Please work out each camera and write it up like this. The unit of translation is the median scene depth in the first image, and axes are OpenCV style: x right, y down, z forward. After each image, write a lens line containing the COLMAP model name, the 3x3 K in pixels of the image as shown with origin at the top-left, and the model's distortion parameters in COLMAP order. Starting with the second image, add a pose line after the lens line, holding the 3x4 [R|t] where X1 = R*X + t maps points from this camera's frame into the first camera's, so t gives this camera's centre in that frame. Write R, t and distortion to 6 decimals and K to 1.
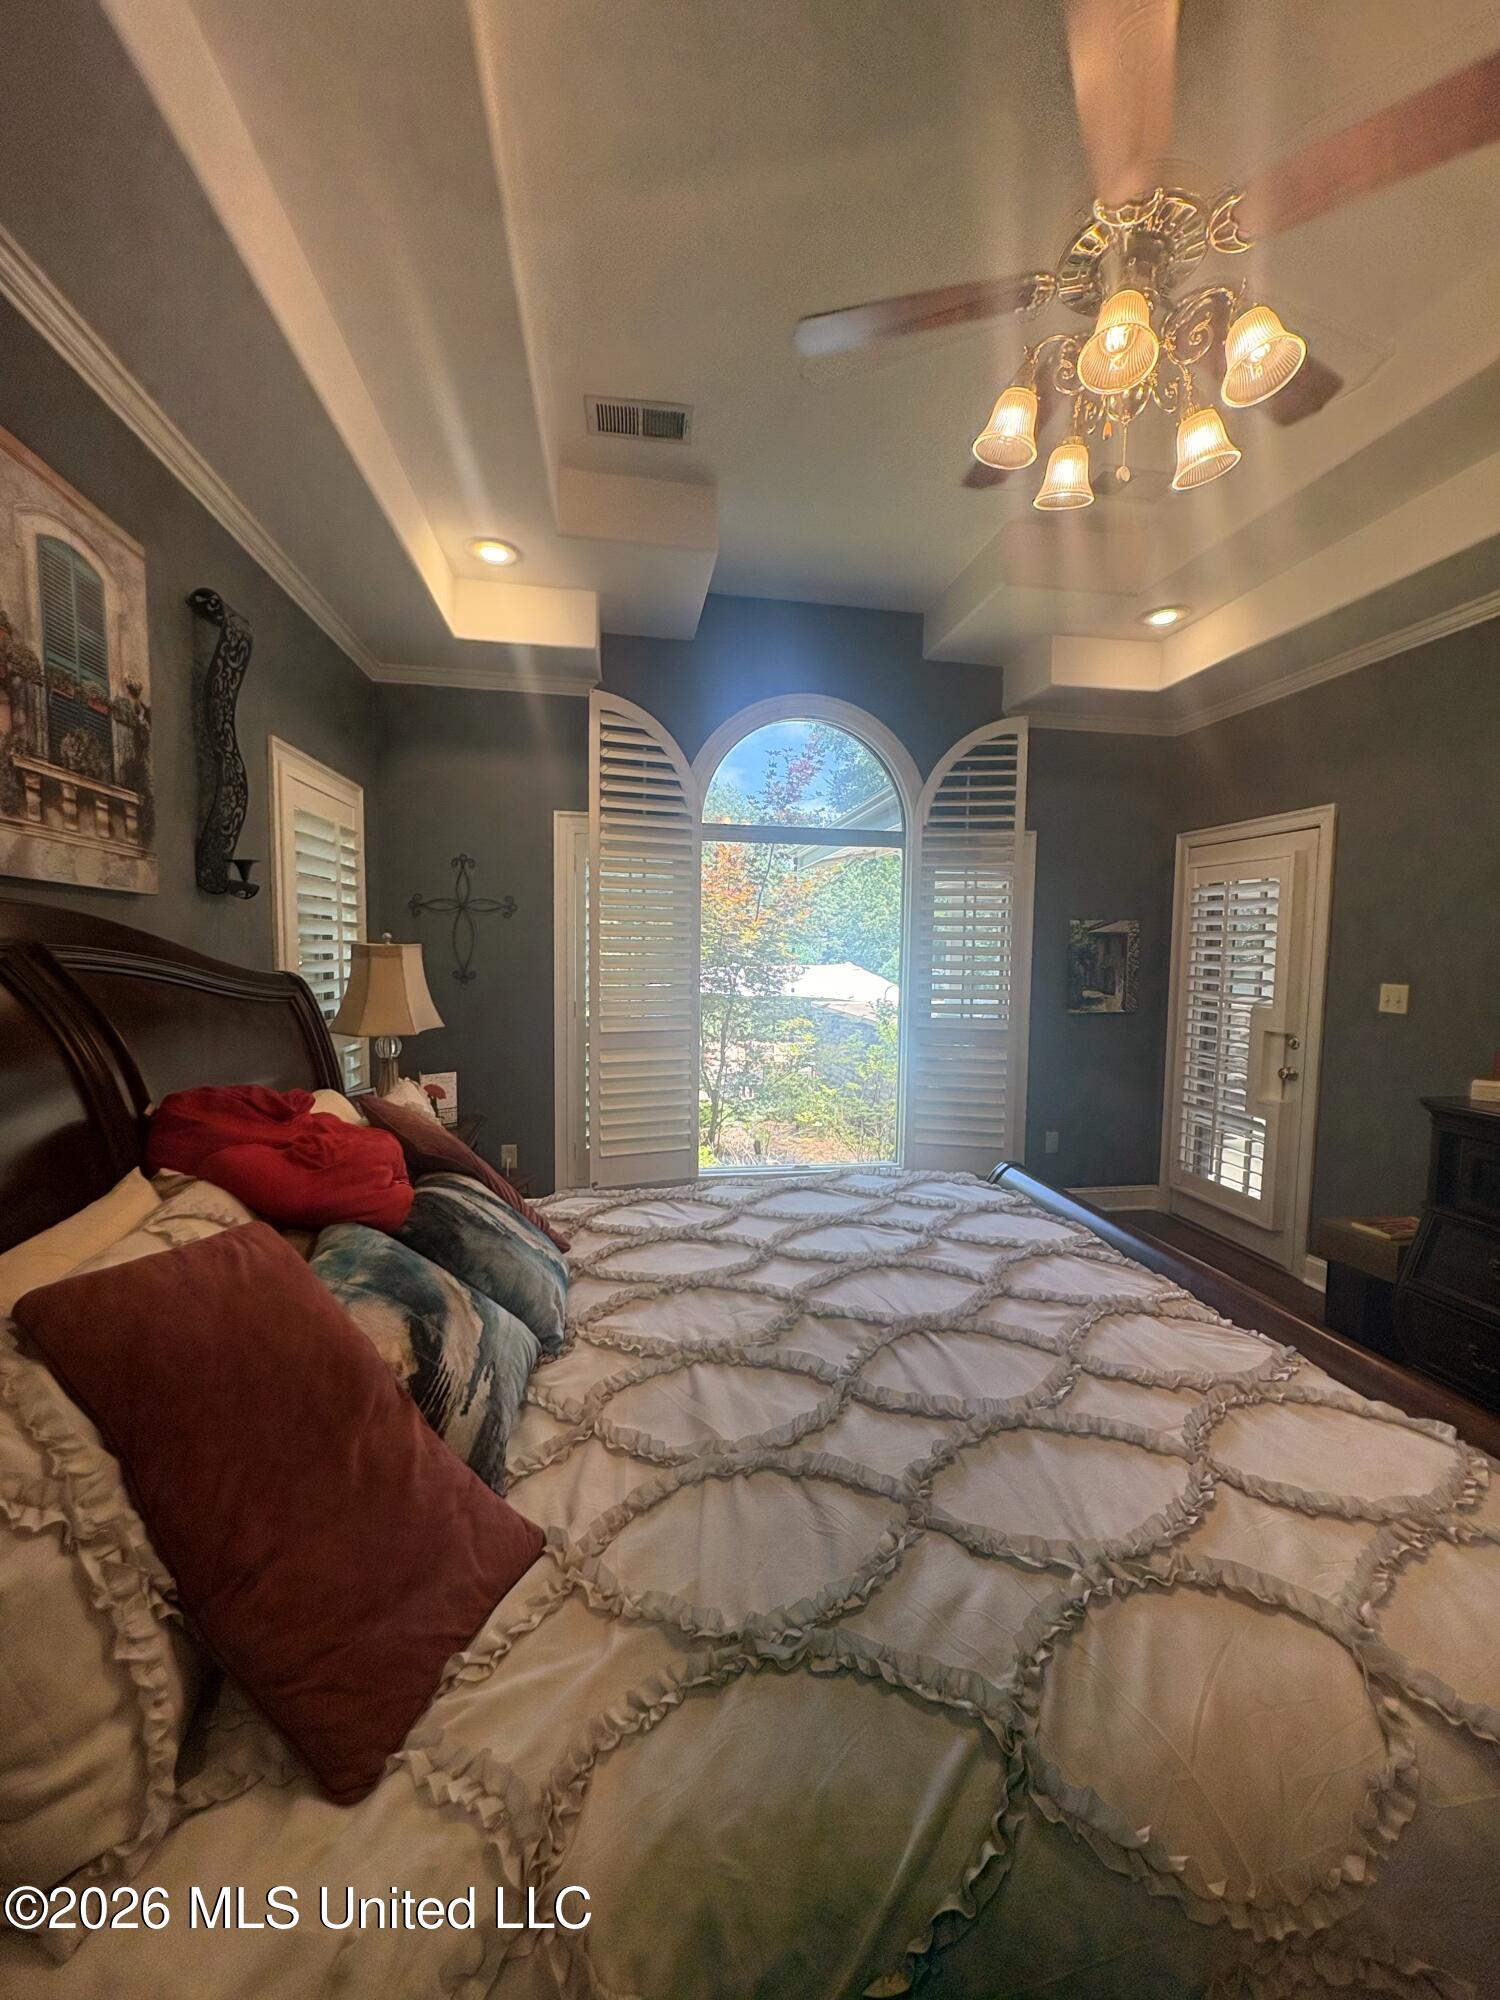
lens RADIAL K [[792.4, 0, 750.0], [0, 792.4, 1000.0], [0, 0, 1]] dist [0.000075, -0.000001]
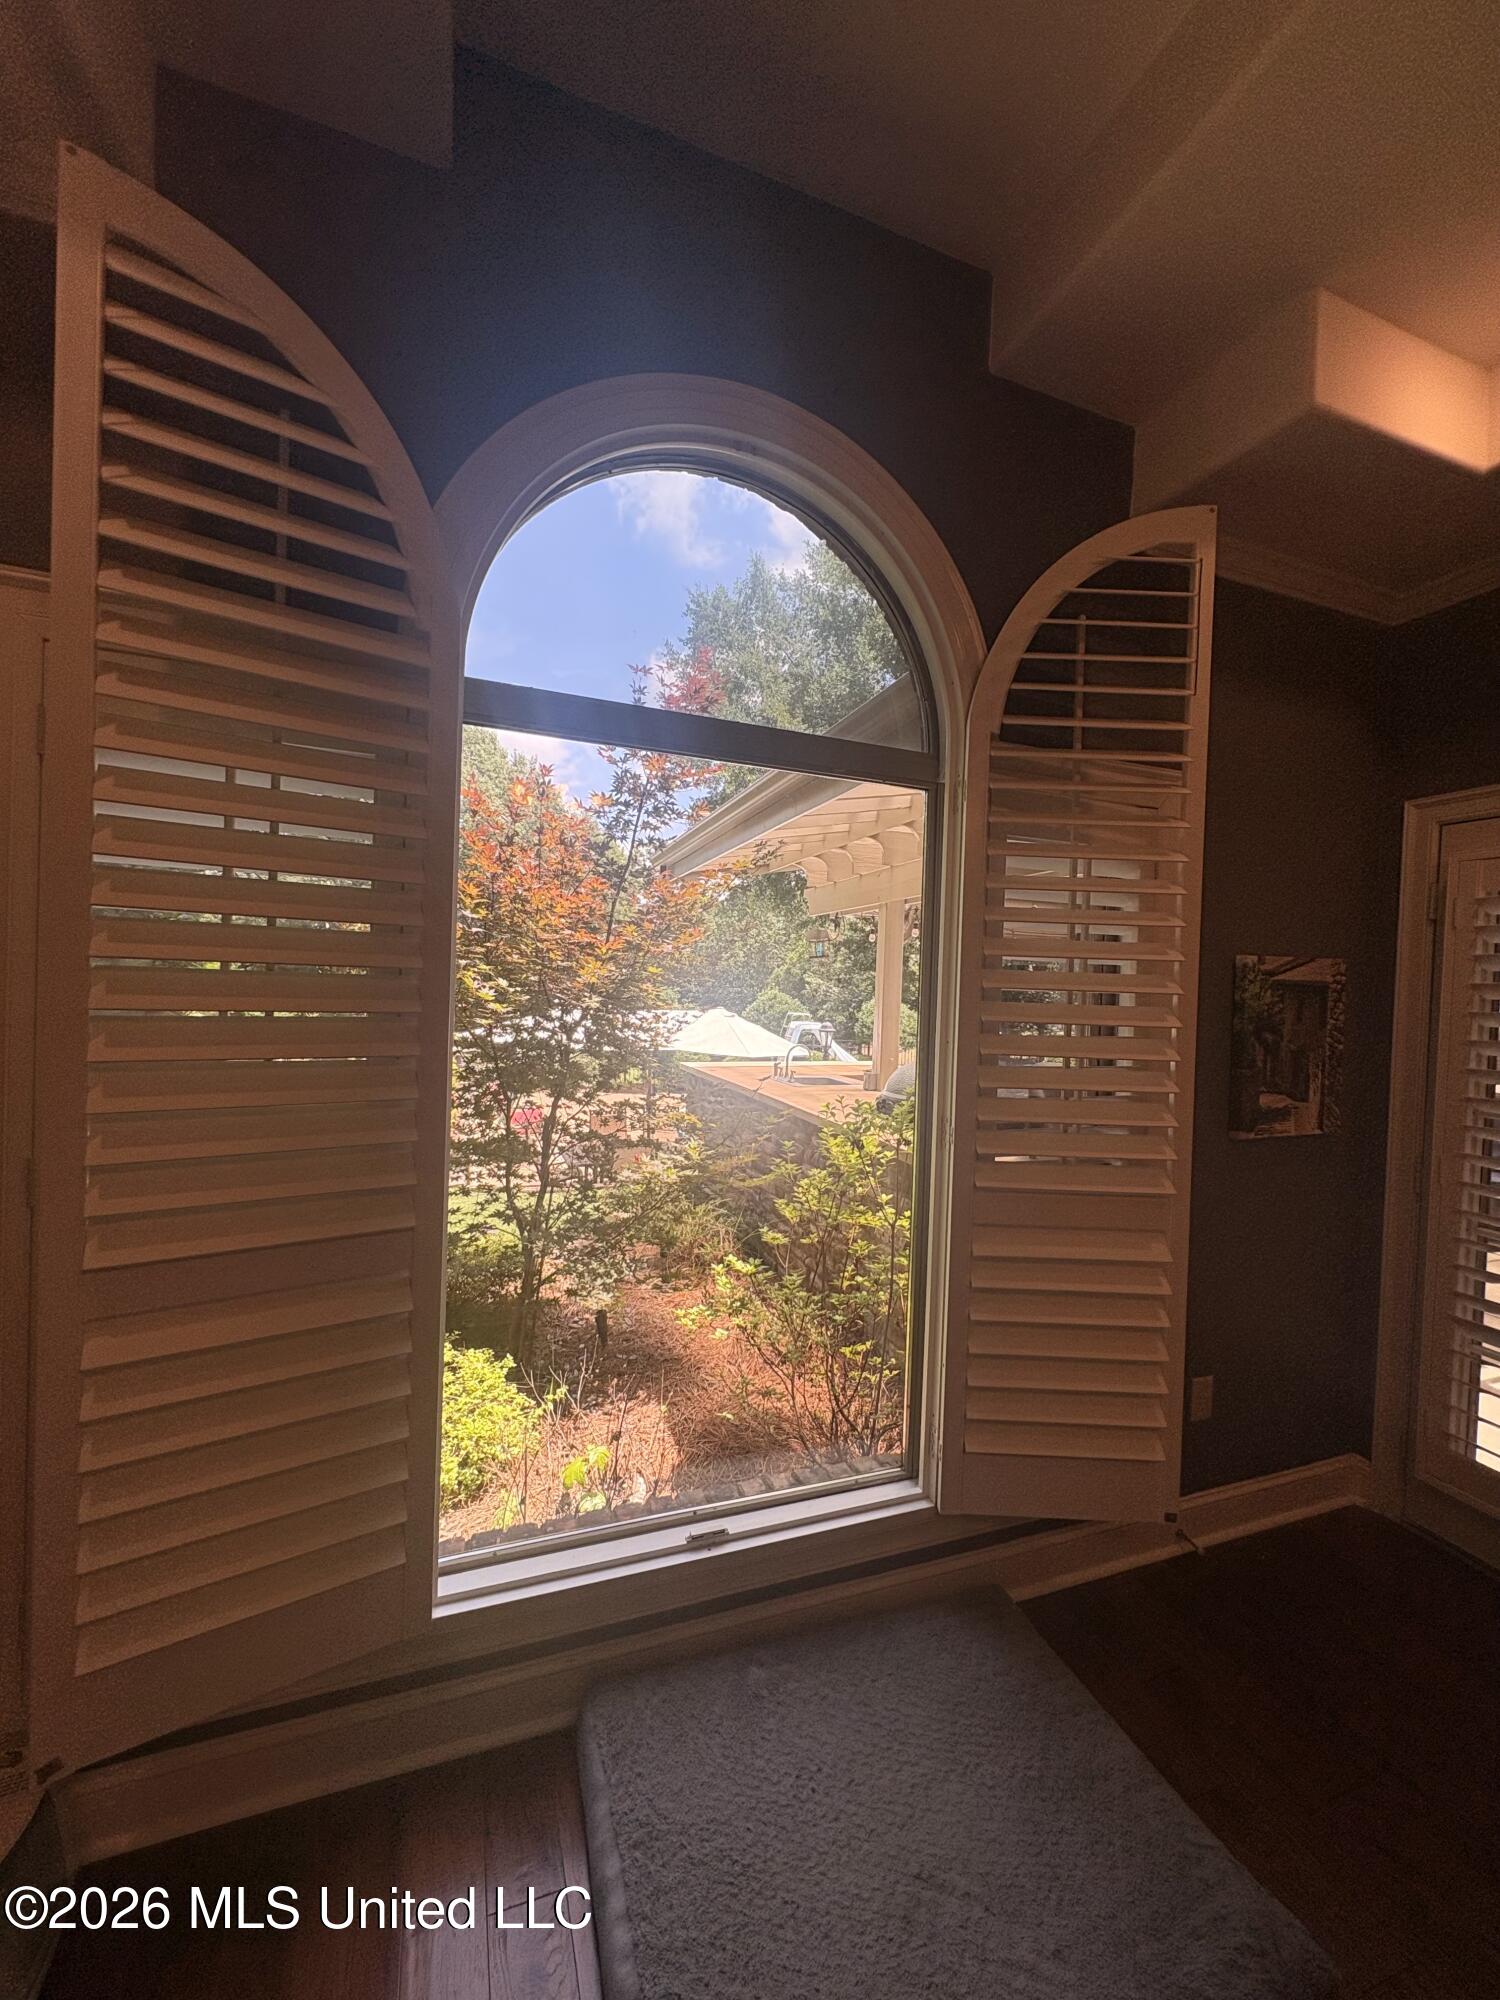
lens RADIAL K [[792.4, 0, 750.0], [0, 792.4, 1000.0], [0, 0, 1]] dist [0.000075, -0.000001]
pose [[0.982902, 0.019060, 0.183140, 0.007328], [-0.010354, 0.998776, -0.048372, -0.044579], [-0.183838, 0.045649, 0.981896, 0.565453]]
